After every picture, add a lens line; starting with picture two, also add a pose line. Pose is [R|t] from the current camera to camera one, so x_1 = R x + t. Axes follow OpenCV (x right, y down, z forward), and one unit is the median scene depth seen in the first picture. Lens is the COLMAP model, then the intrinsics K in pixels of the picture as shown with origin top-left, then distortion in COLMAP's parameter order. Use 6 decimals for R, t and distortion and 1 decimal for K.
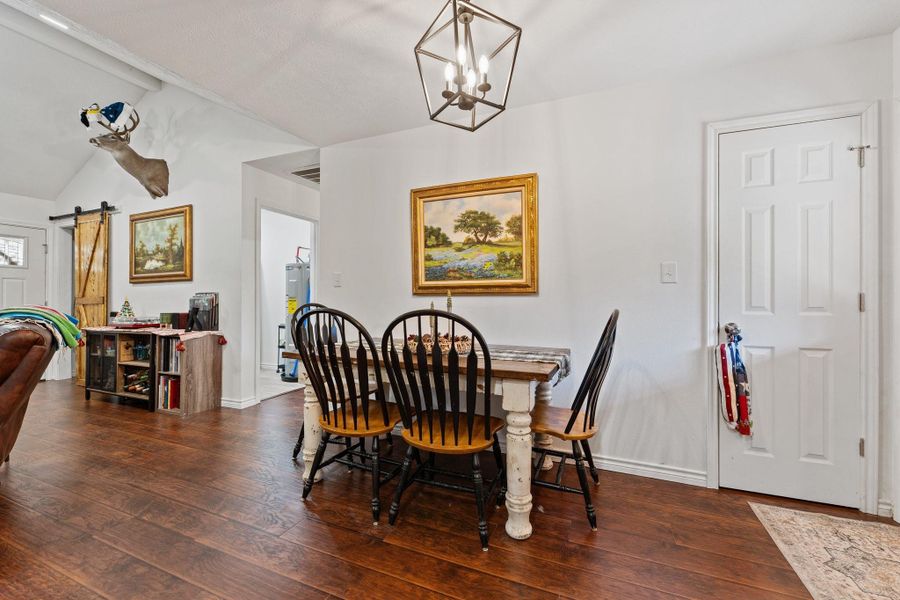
lens RADIAL K [[365.5, 0, 443.8], [0, 365.5, 295.3], [0, 0, 1]] dist [0.003285, -0.000920]
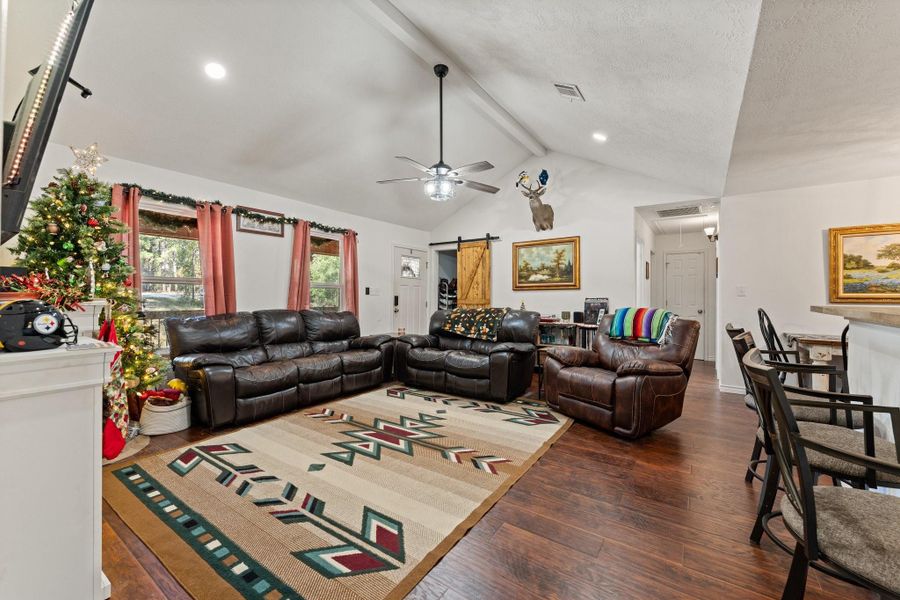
lens RADIAL K [[365.5, 0, 451.5], [0, 365.5, 291.3], [0, 0, 1]] dist [0.003285, -0.000920]
pose [[0.974679, 0.007905, -0.223467, -1.260417], [-0.010592, 0.999885, -0.010828, -0.016153], [0.223356, 0.012921, 0.974651, -0.737007]]
